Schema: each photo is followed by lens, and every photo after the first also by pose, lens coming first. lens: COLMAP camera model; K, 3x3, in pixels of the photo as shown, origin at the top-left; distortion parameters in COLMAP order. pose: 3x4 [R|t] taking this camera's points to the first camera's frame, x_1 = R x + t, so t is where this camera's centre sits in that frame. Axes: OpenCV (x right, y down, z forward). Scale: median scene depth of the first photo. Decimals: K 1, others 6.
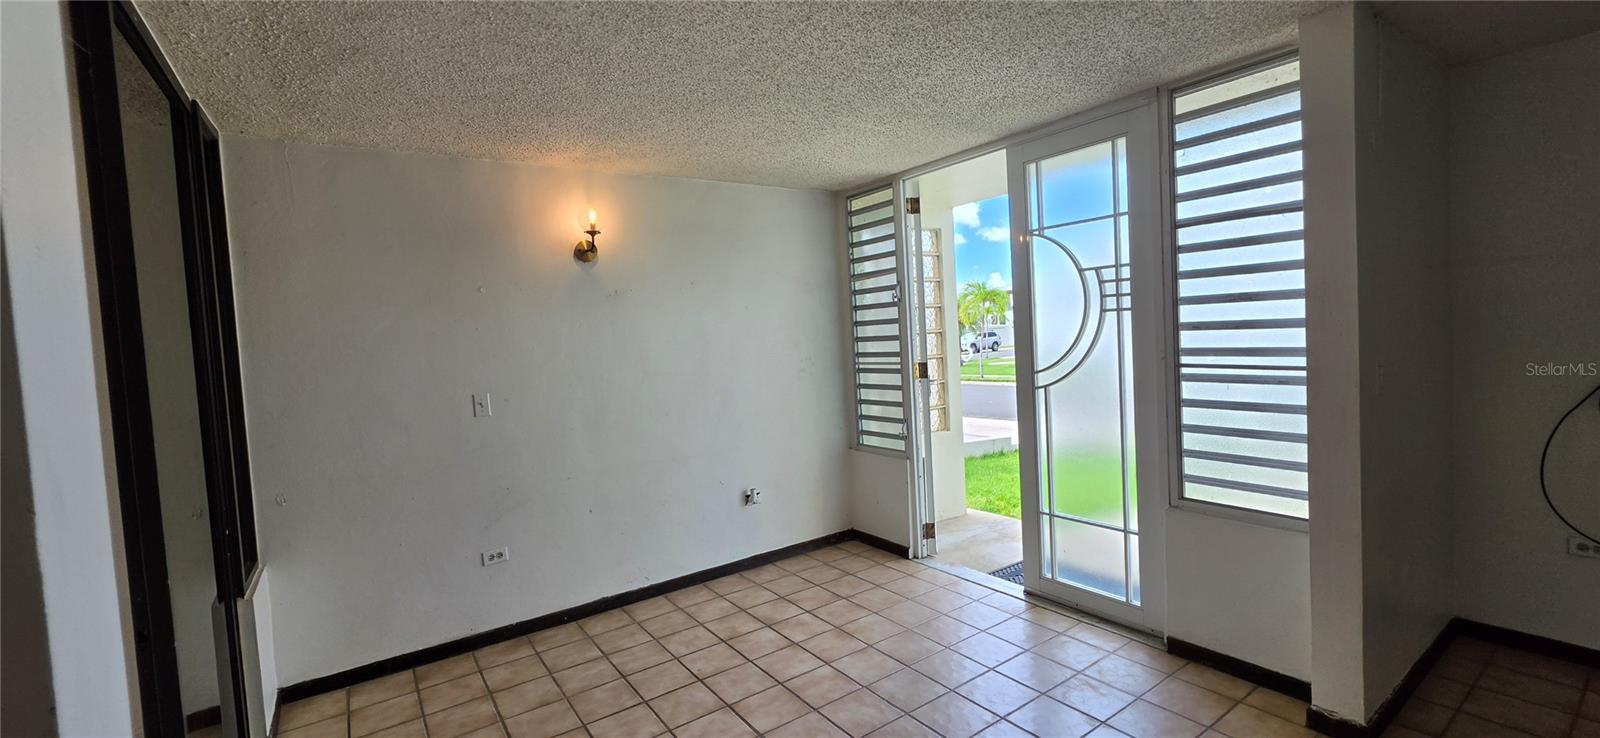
lens RADIAL K [[663.3, 0, 815.2], [0, 663.3, 364.4], [0, 0, 1]] dist [0.000569, -0.000118]
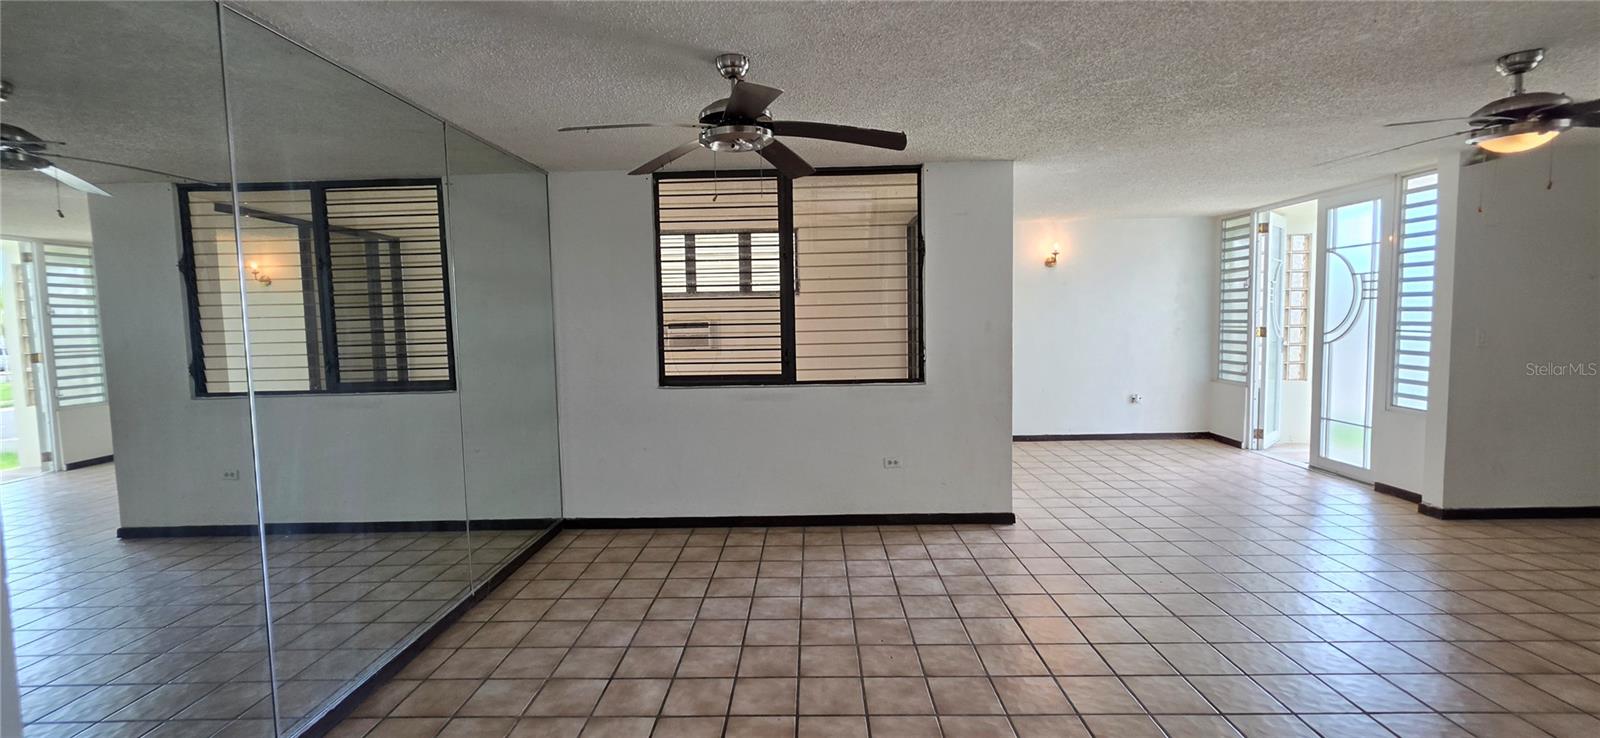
lens RADIAL K [[642.9, 0, 791.7], [0, 642.9, 362.3], [0, 0, 1]] dist [0.000057, -0.001071]
pose [[0.787295, 0.080637, -0.611281, 0.222591], [-0.049309, 0.996470, 0.067943, 0.032360], [0.614601, -0.023350, 0.788492, -0.909780]]
